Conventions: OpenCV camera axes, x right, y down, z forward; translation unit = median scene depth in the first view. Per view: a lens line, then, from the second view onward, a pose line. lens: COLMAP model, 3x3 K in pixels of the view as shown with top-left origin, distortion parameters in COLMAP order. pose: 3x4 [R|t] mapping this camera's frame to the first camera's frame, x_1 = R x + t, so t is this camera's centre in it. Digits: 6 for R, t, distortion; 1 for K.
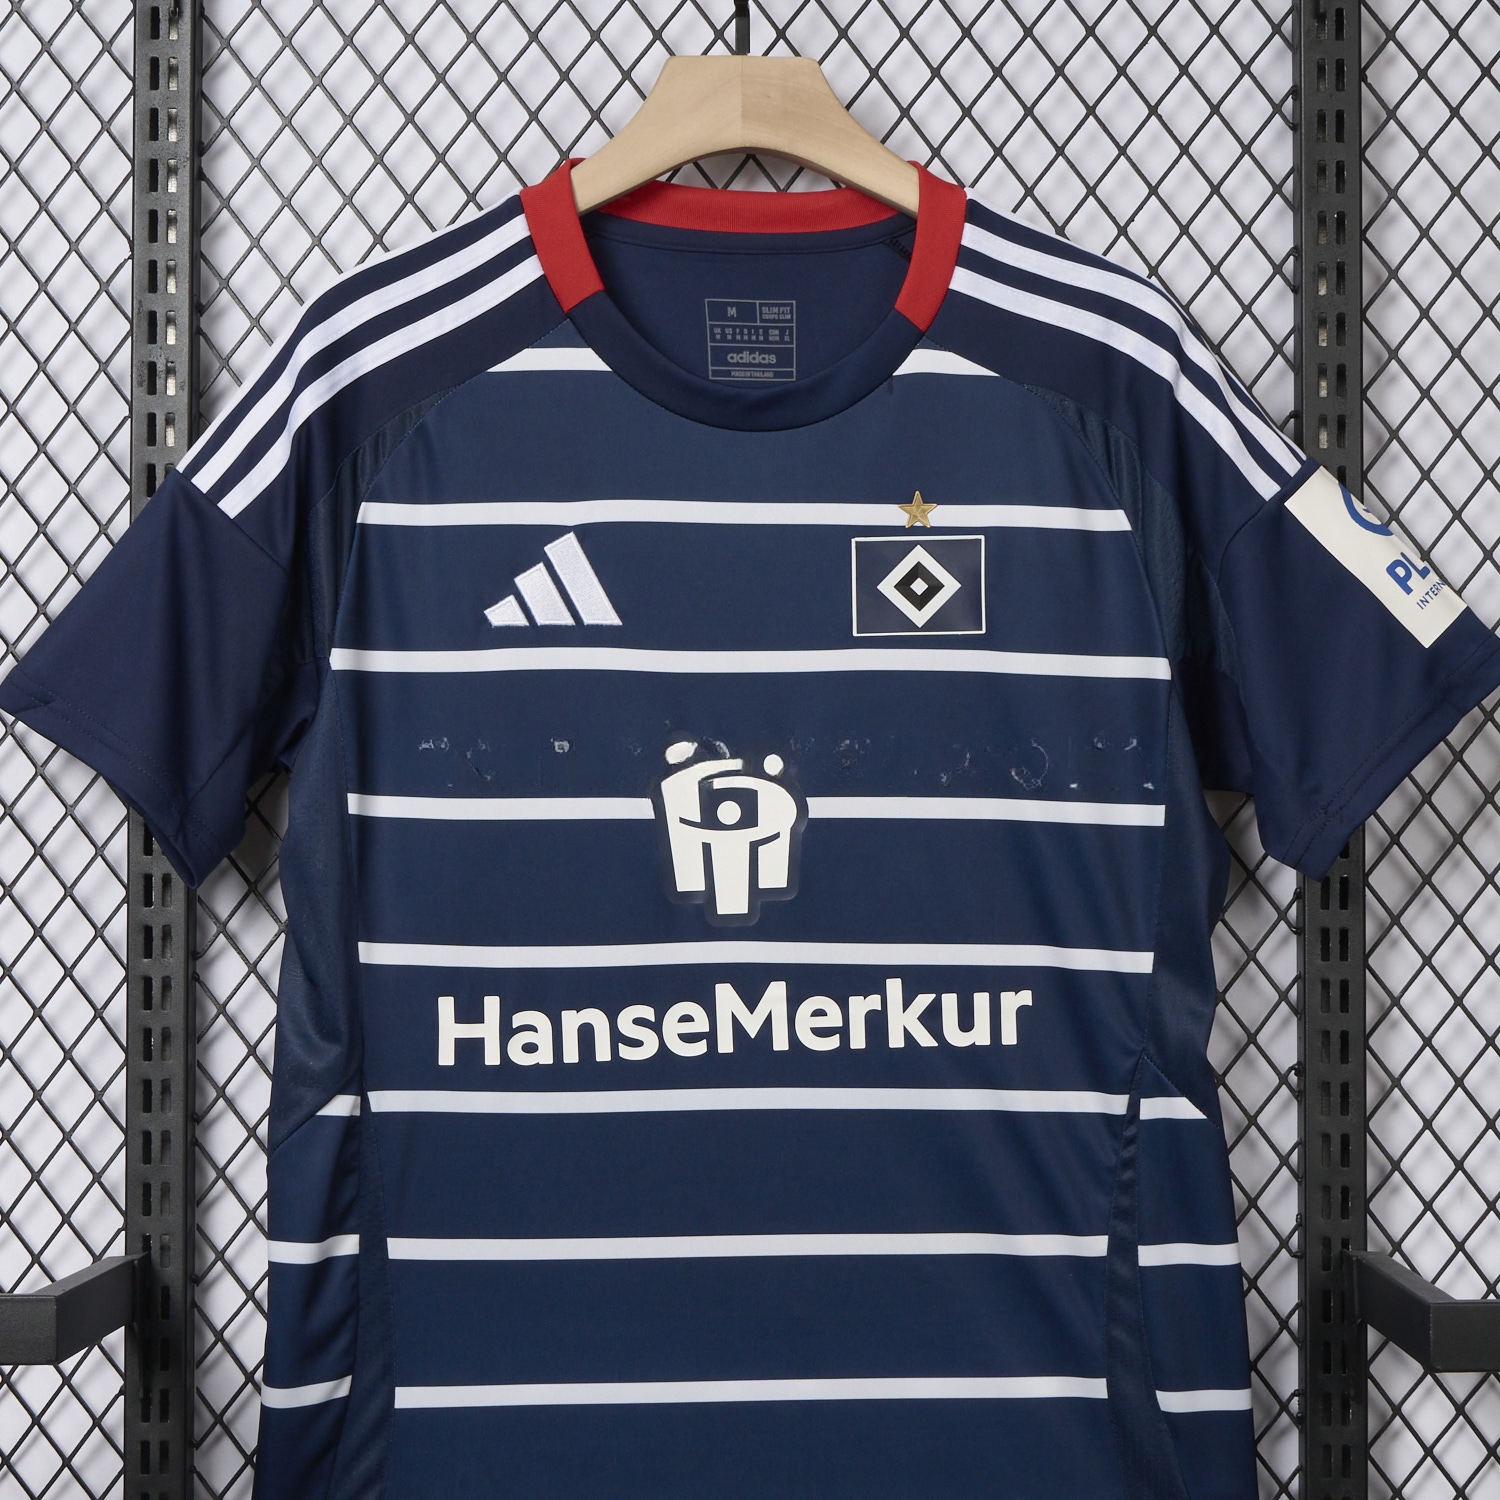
lens RADIAL K [[4916.1, 0, 750.0], [0, 4916.1, 750.0], [0, 0, 1]] dist [-0.091482, 0.953446]
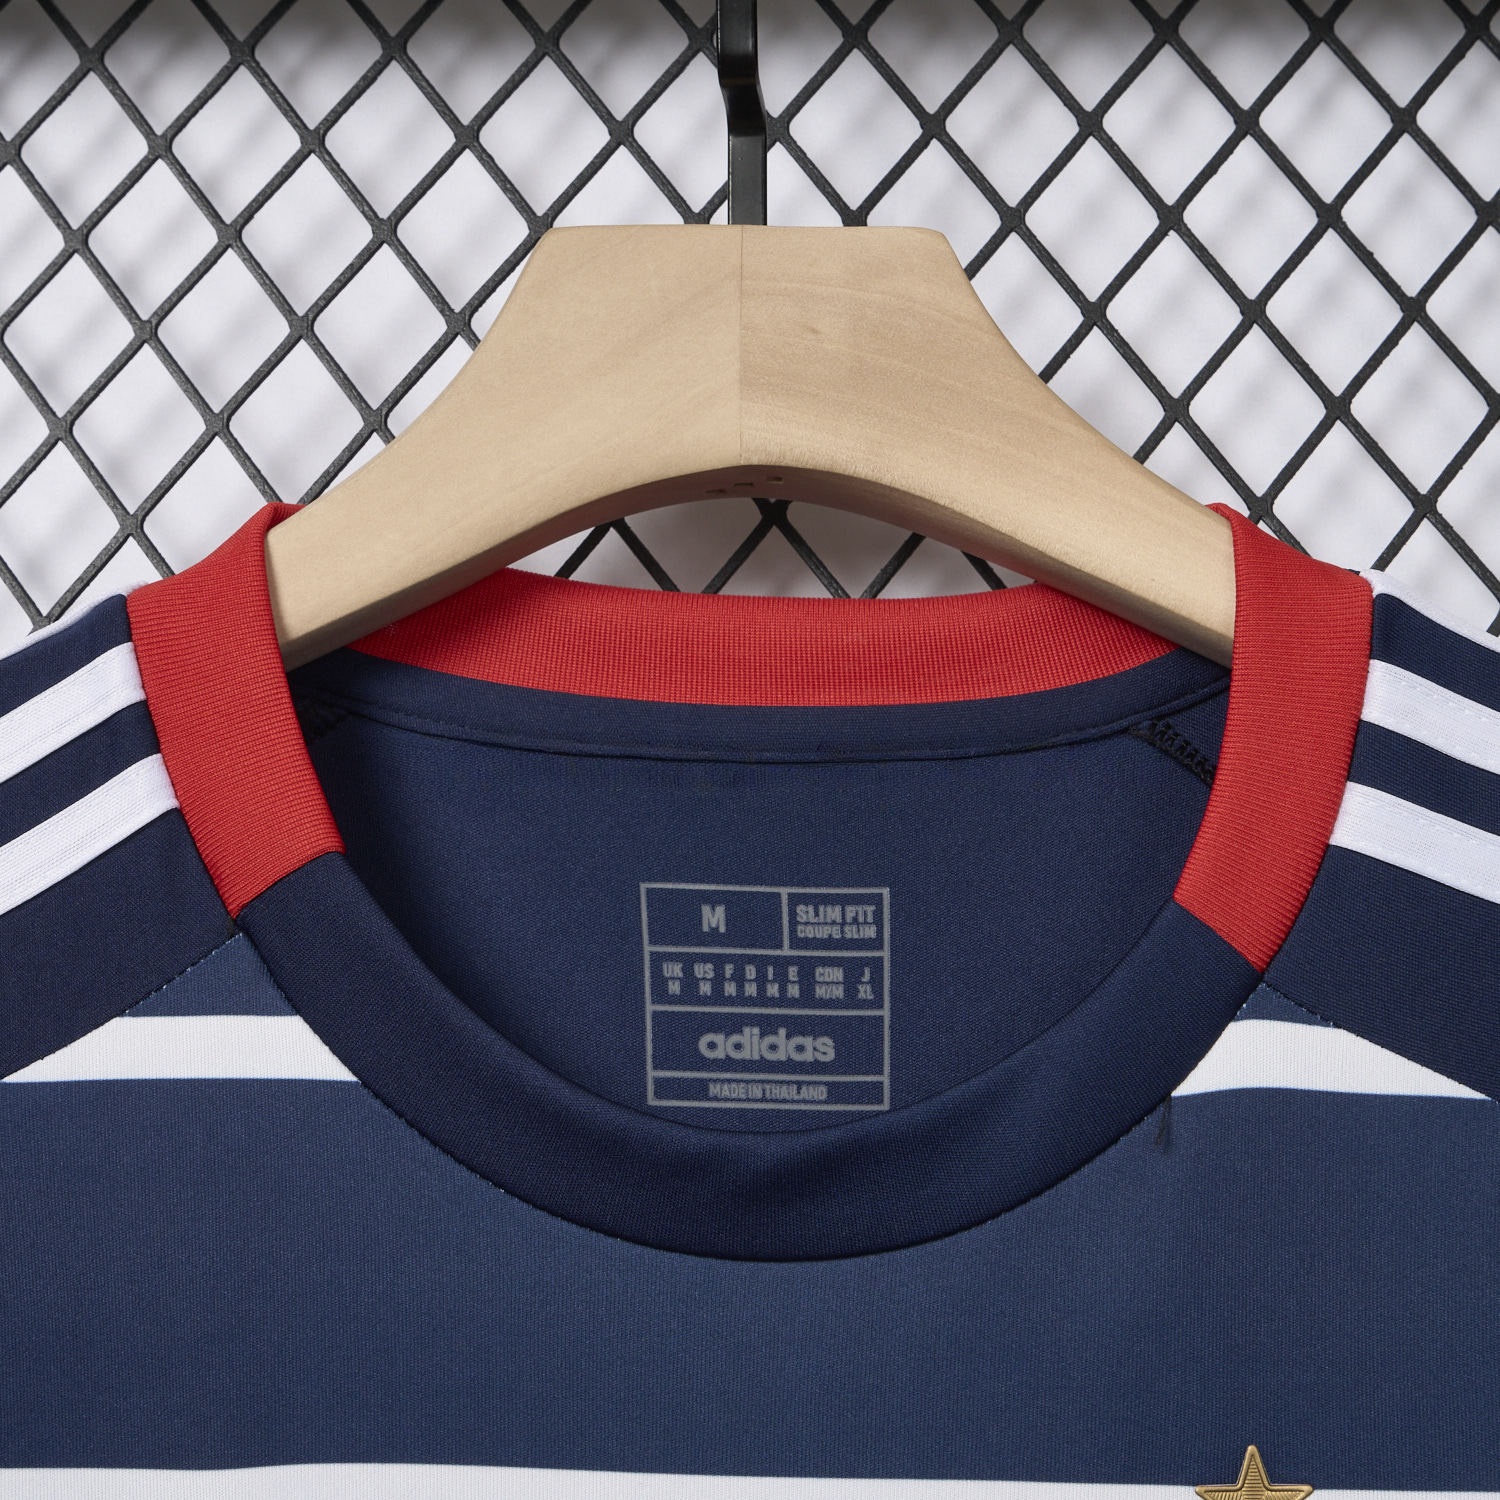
lens RADIAL K [[4916.1, 0, 750.0], [0, 4916.1, 750.0], [0, 0, 1]] dist [-0.091482, 0.953446]
pose [[0.999651, 0.000356, -0.026428, 0.008650], [-0.004158, 0.989579, -0.143933, -0.049925], [0.026102, 0.143992, 0.989234, 0.646982]]
